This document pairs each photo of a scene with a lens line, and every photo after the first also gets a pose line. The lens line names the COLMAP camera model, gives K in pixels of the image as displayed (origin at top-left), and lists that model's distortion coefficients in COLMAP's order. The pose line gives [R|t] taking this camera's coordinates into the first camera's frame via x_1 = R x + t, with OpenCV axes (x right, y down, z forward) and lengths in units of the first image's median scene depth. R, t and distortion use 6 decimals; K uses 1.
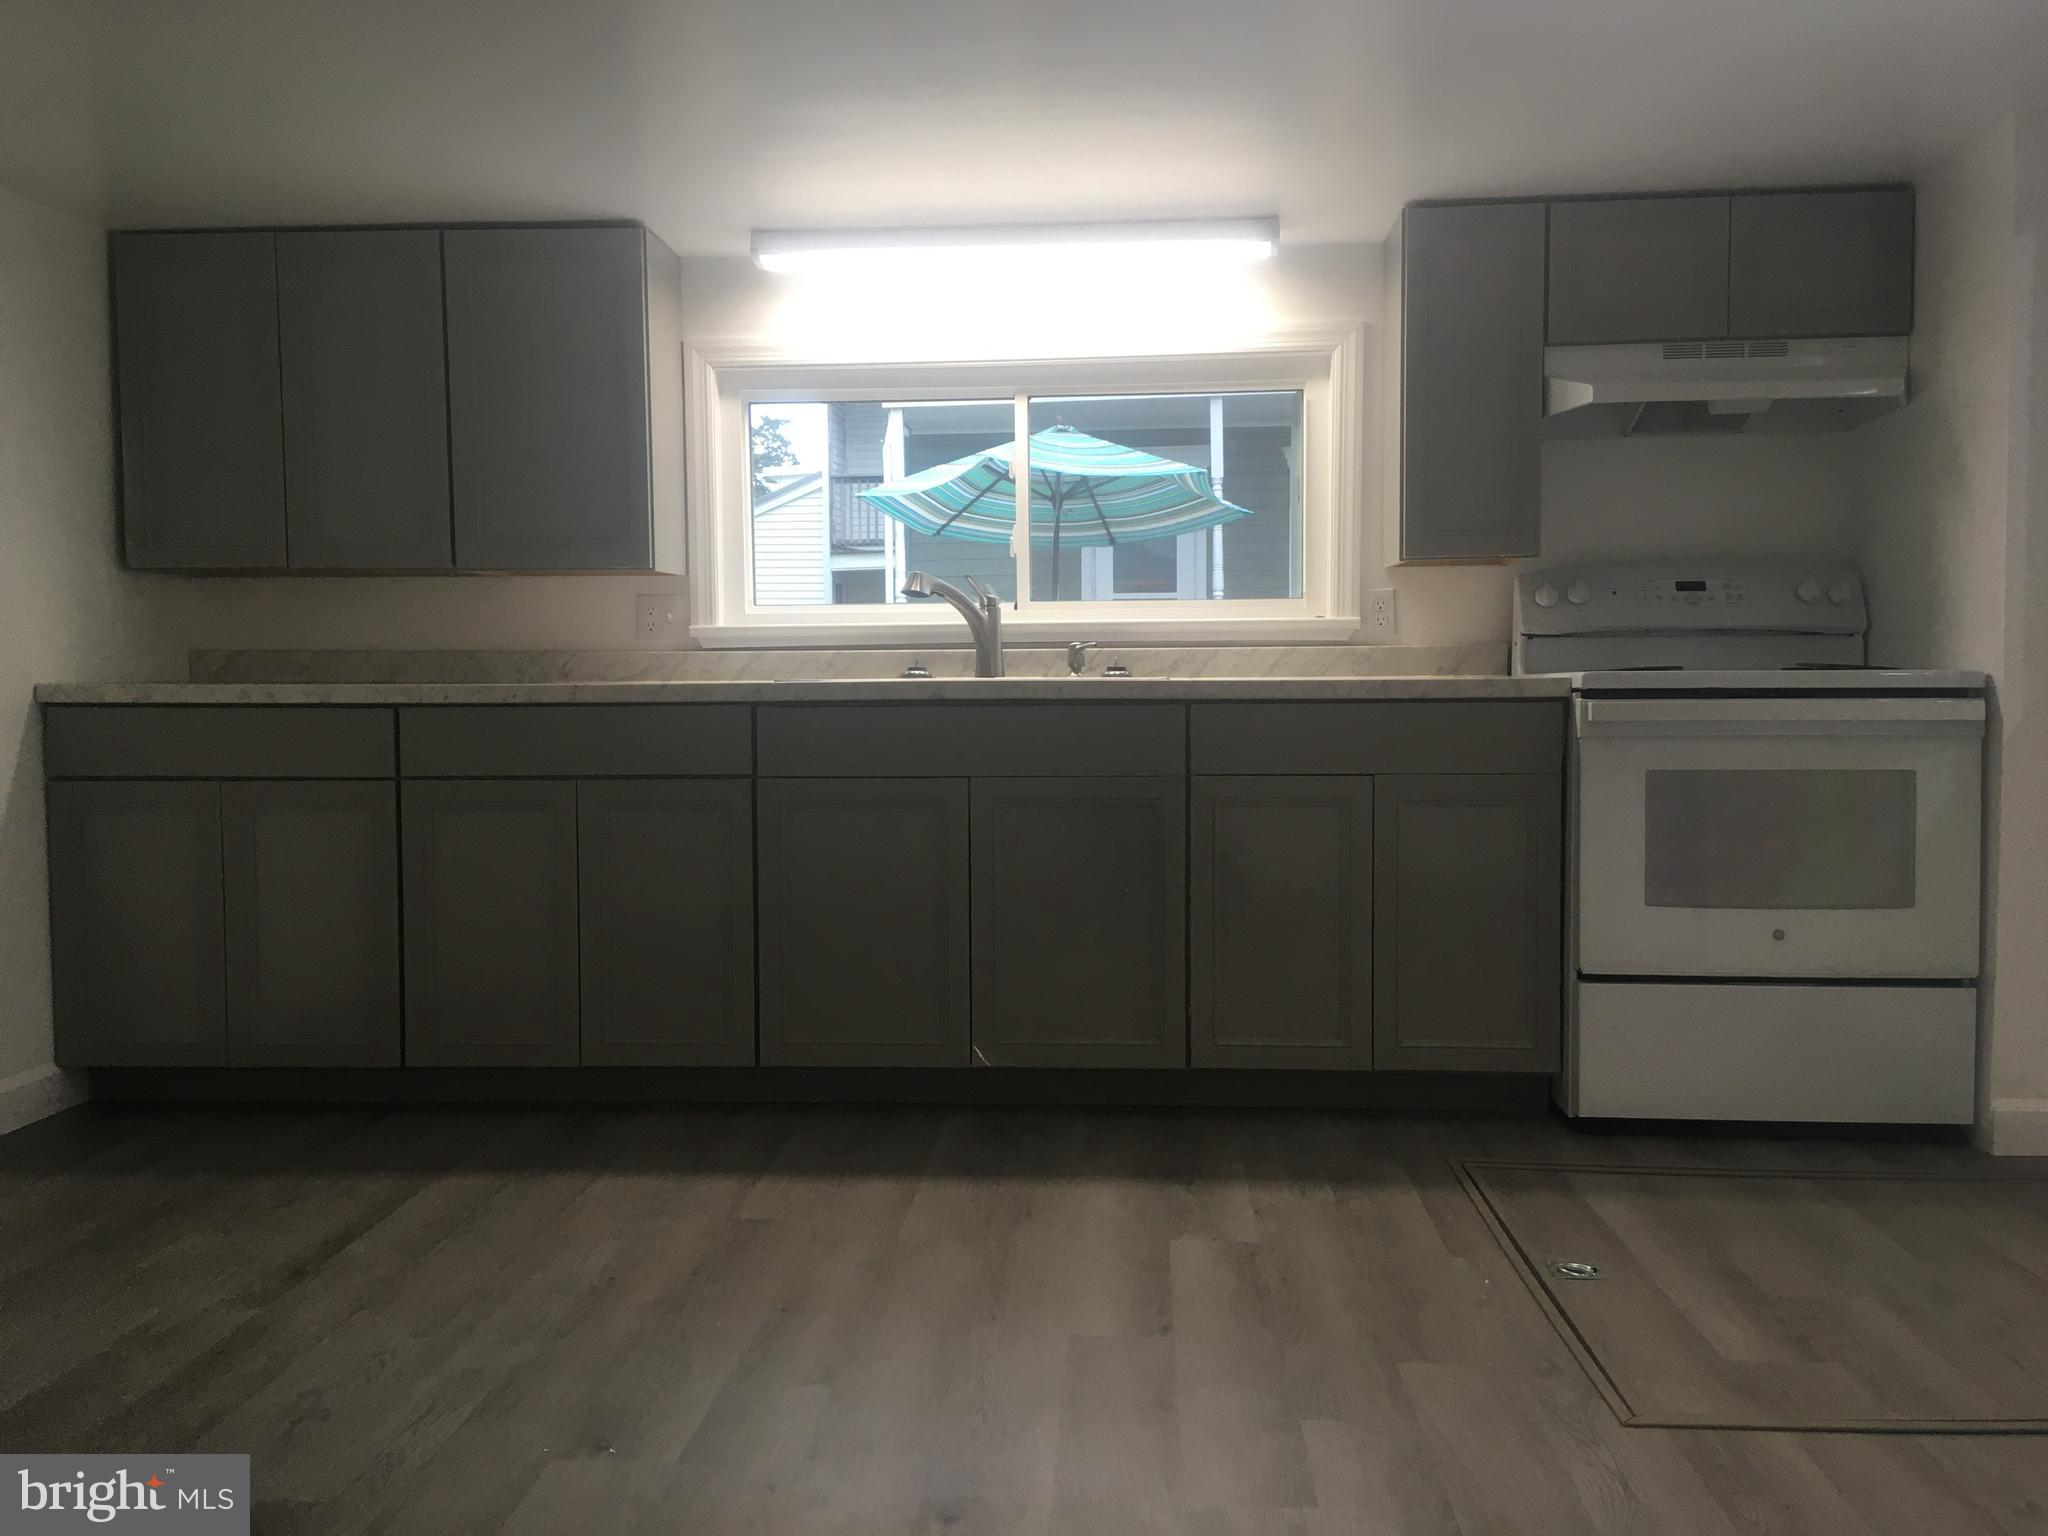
lens RADIAL K [[1729.0, 0, 1012.4], [0, 1729.0, 766.7], [0, 0, 1]] dist [0.093739, -0.140393]
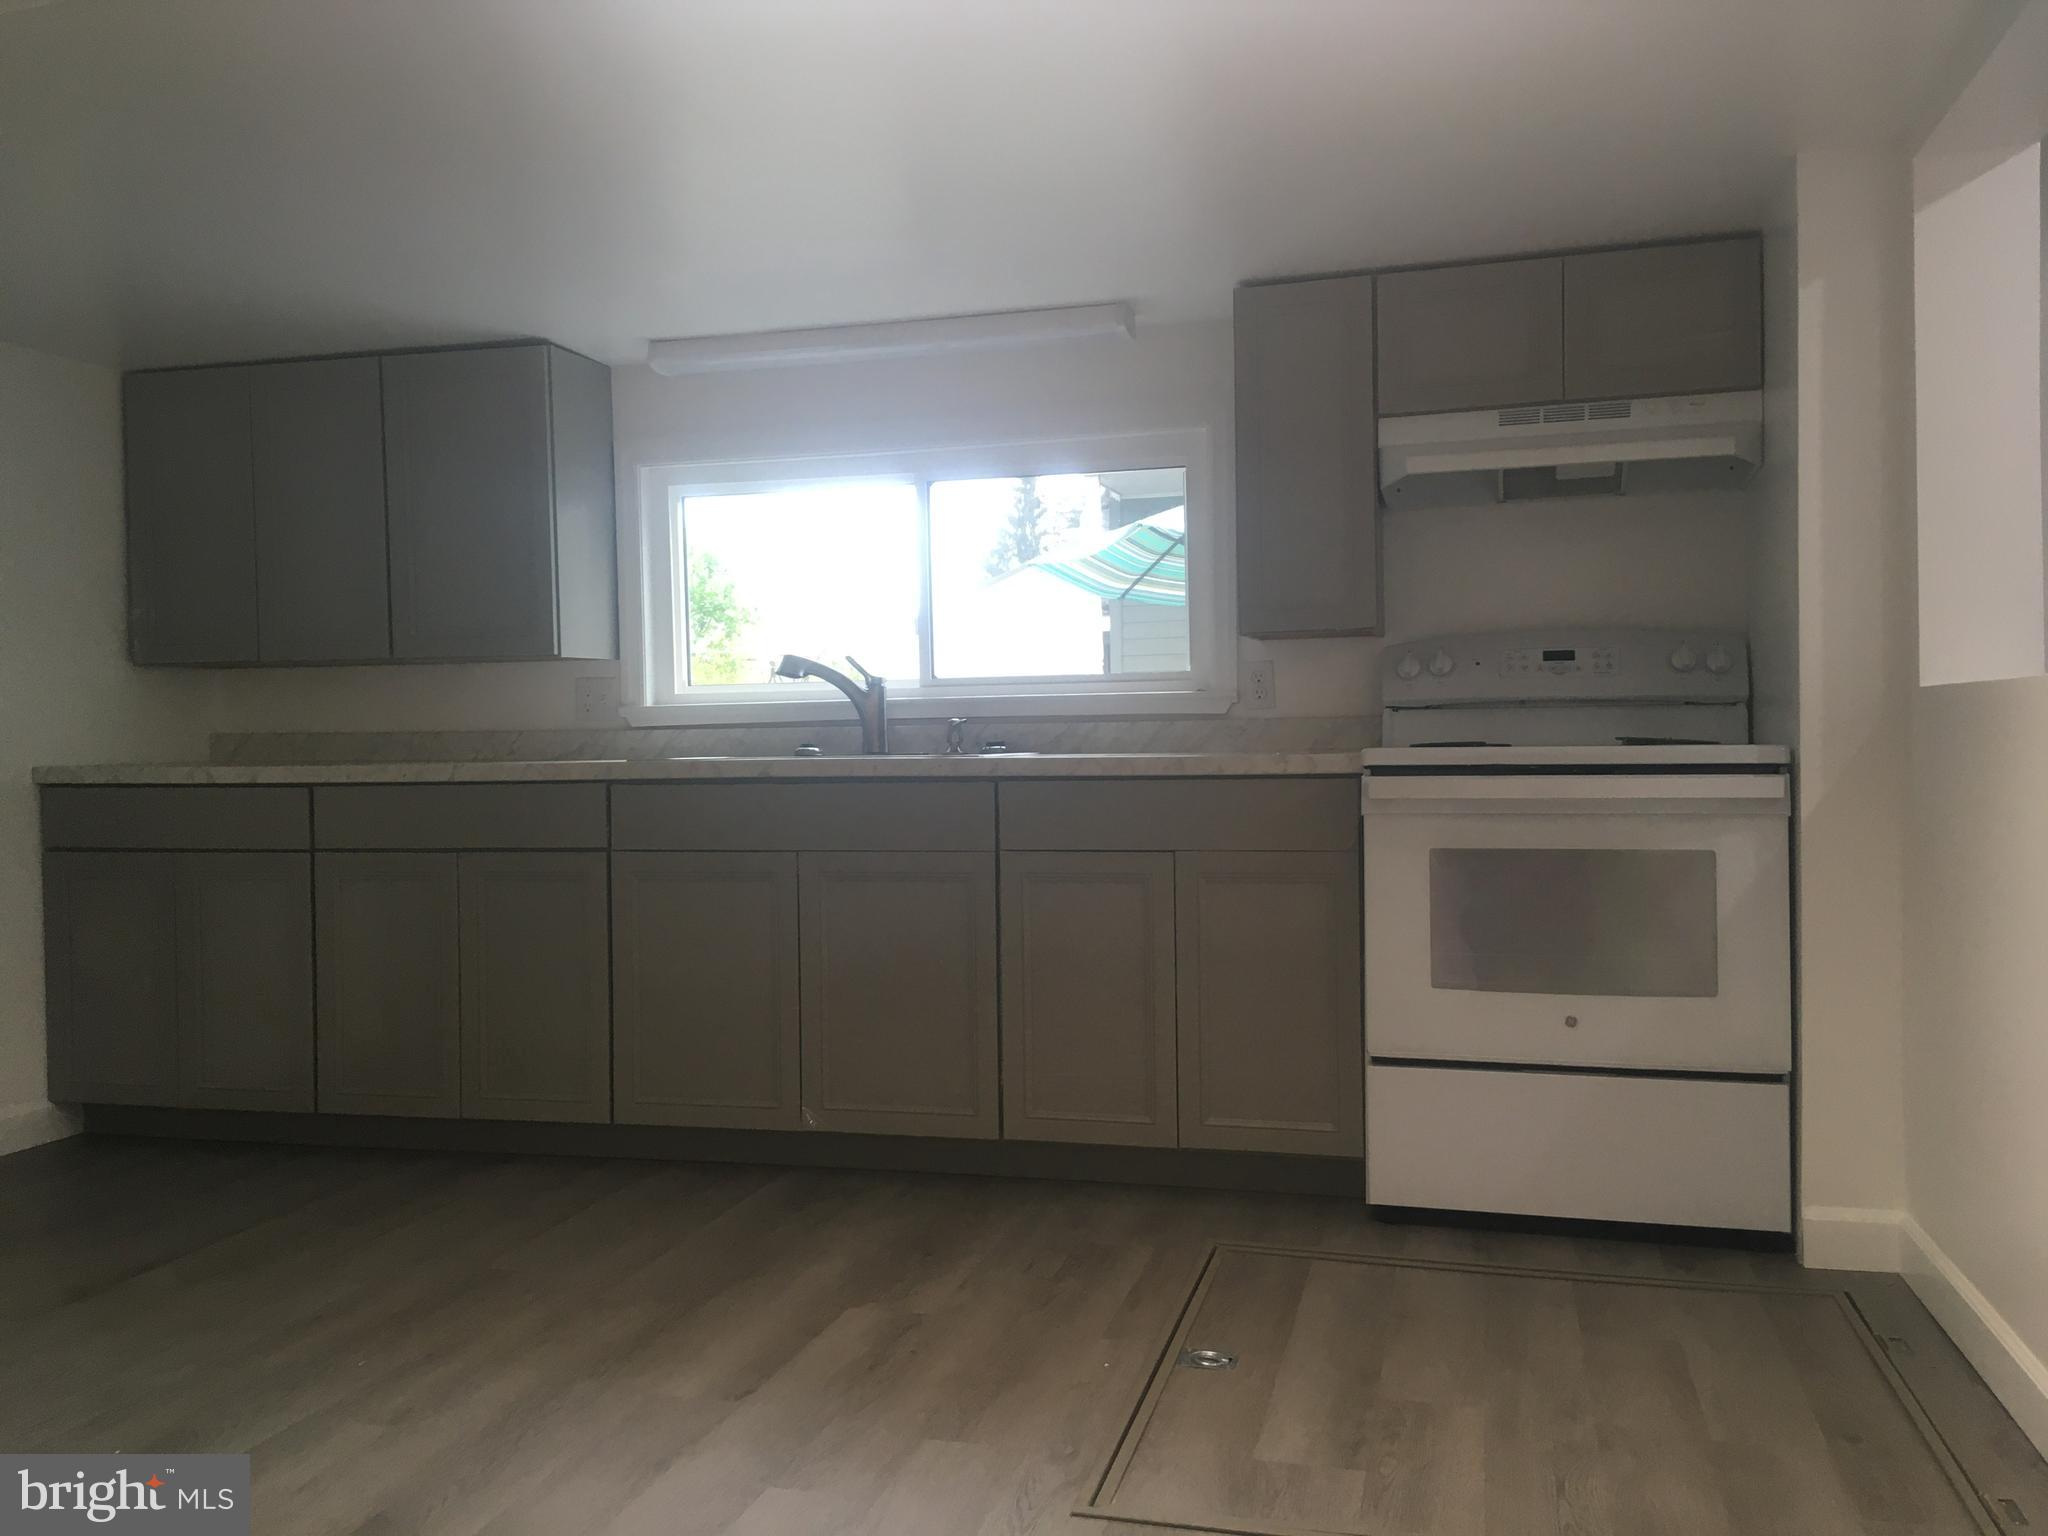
lens RADIAL K [[1729.0, 0, 1016.6], [0, 1729.0, 763.1], [0, 0, 1]] dist [0.093739, -0.140393]
pose [[0.979740, -0.005574, -0.200198, 0.310093], [-0.001221, 0.999428, -0.033804, -0.011937], [0.200272, 0.033363, 0.979172, 0.000042]]
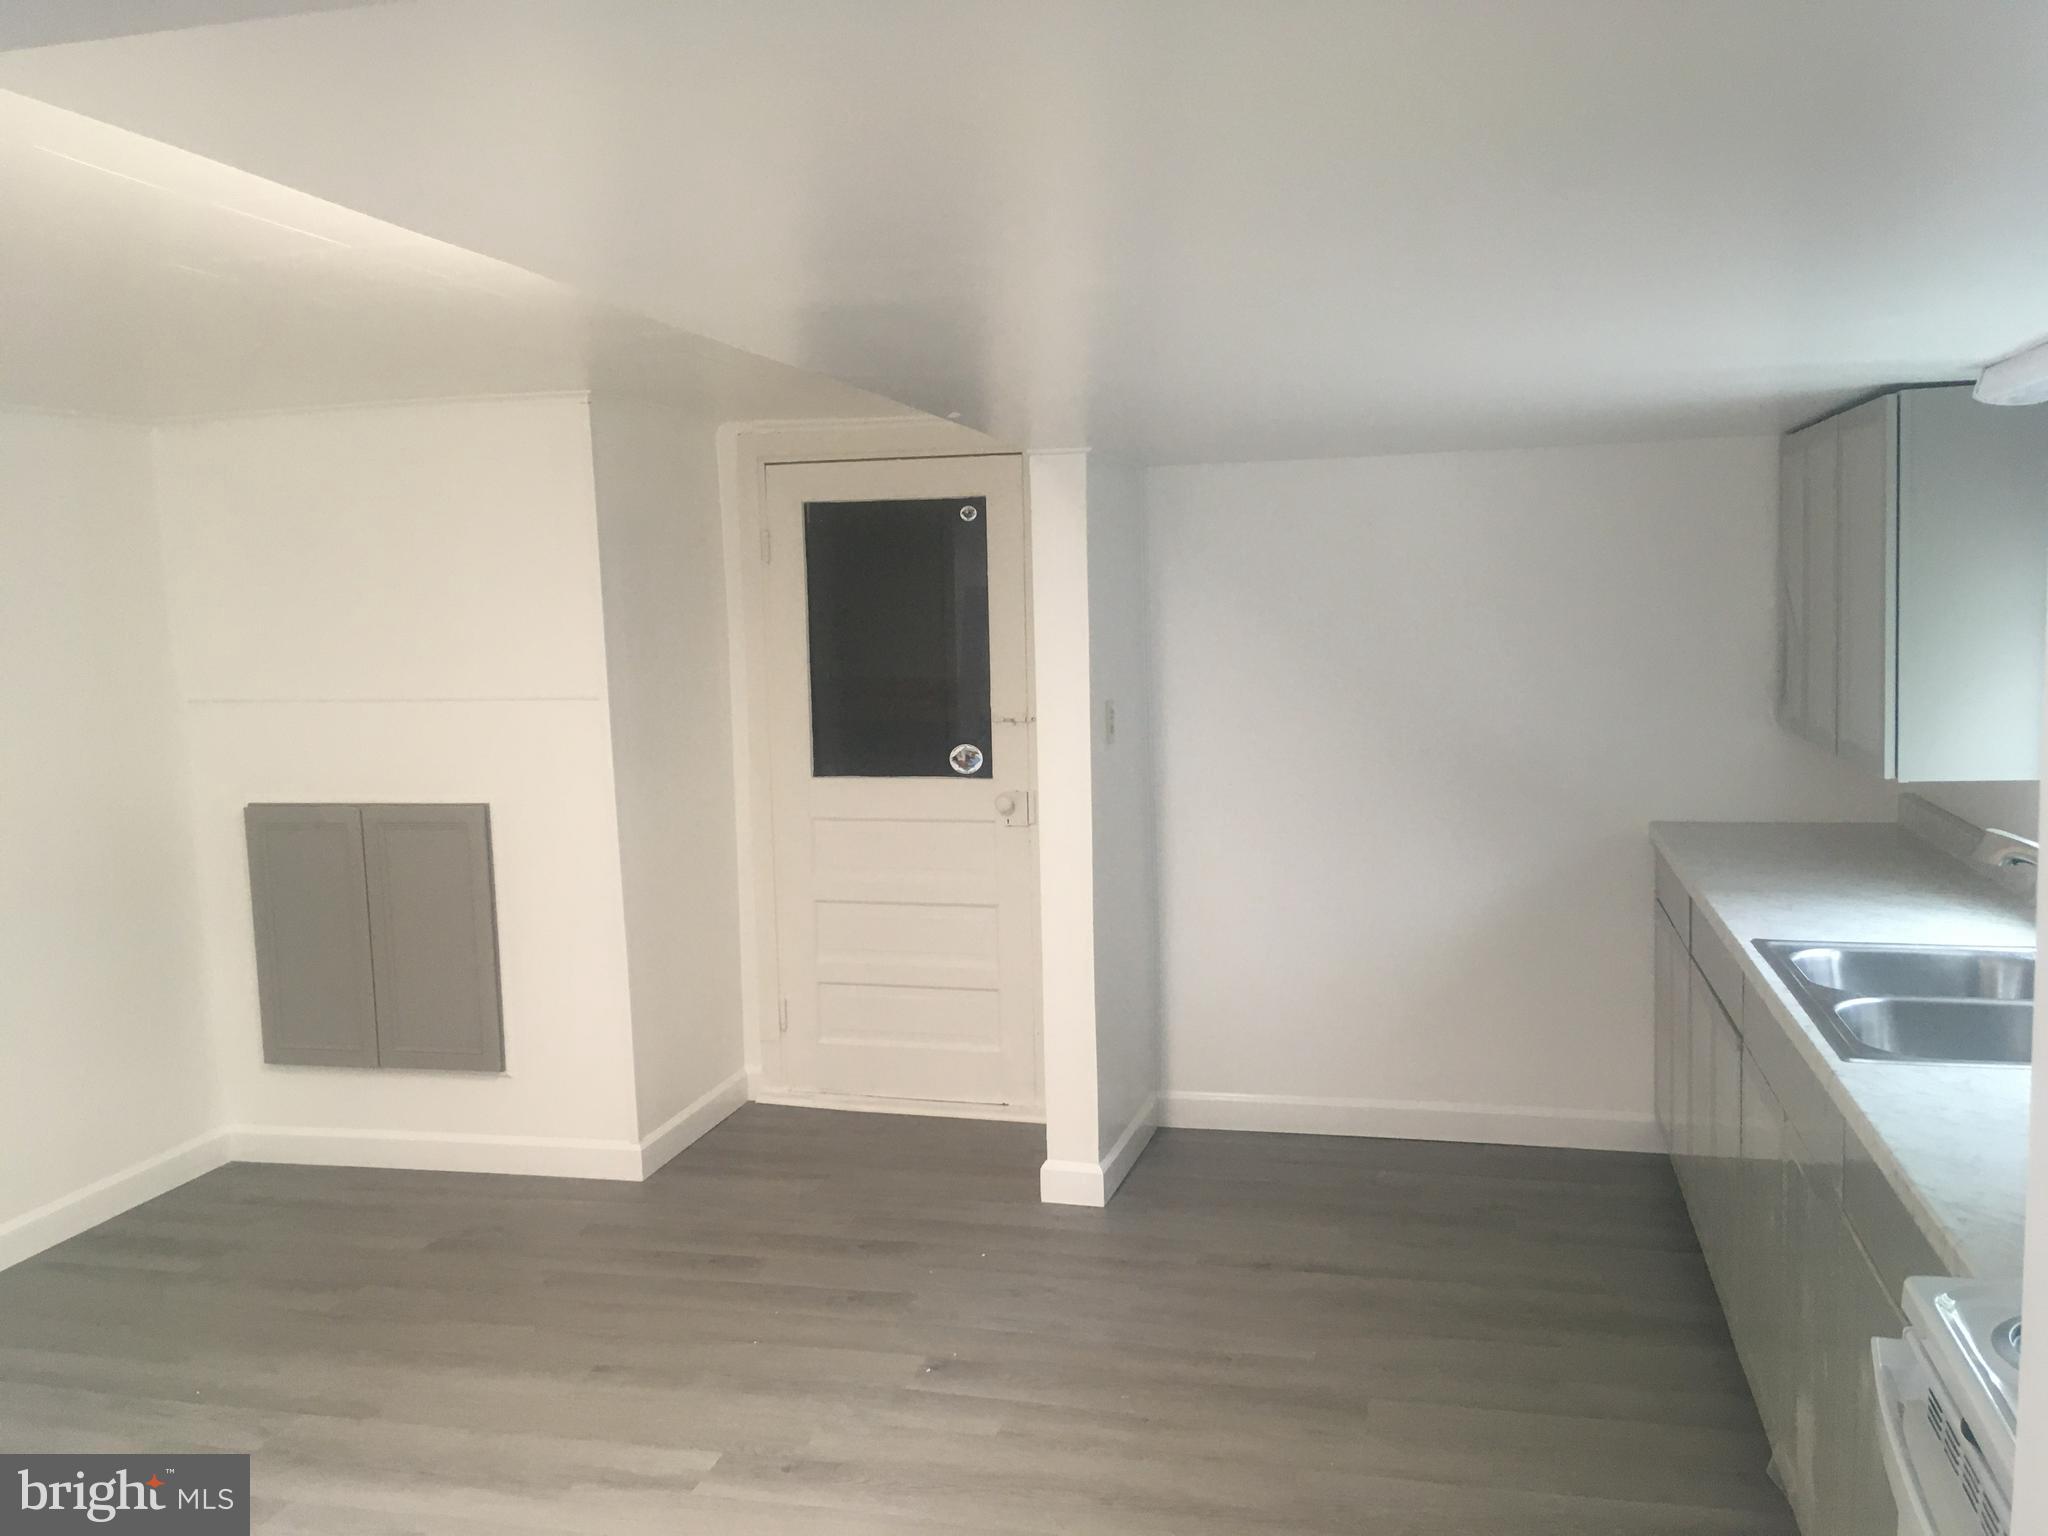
lens RADIAL K [[1729.0, 0, 1020.5], [0, 1729.0, 755.2], [0, 0, 1]] dist [0.093739, -0.140393]
pose [[-0.177594, 0.105430, -0.978440, 0.779865], [-0.027061, 0.993345, 0.111948, -0.228623], [0.983732, 0.046359, -0.173559, 0.777664]]
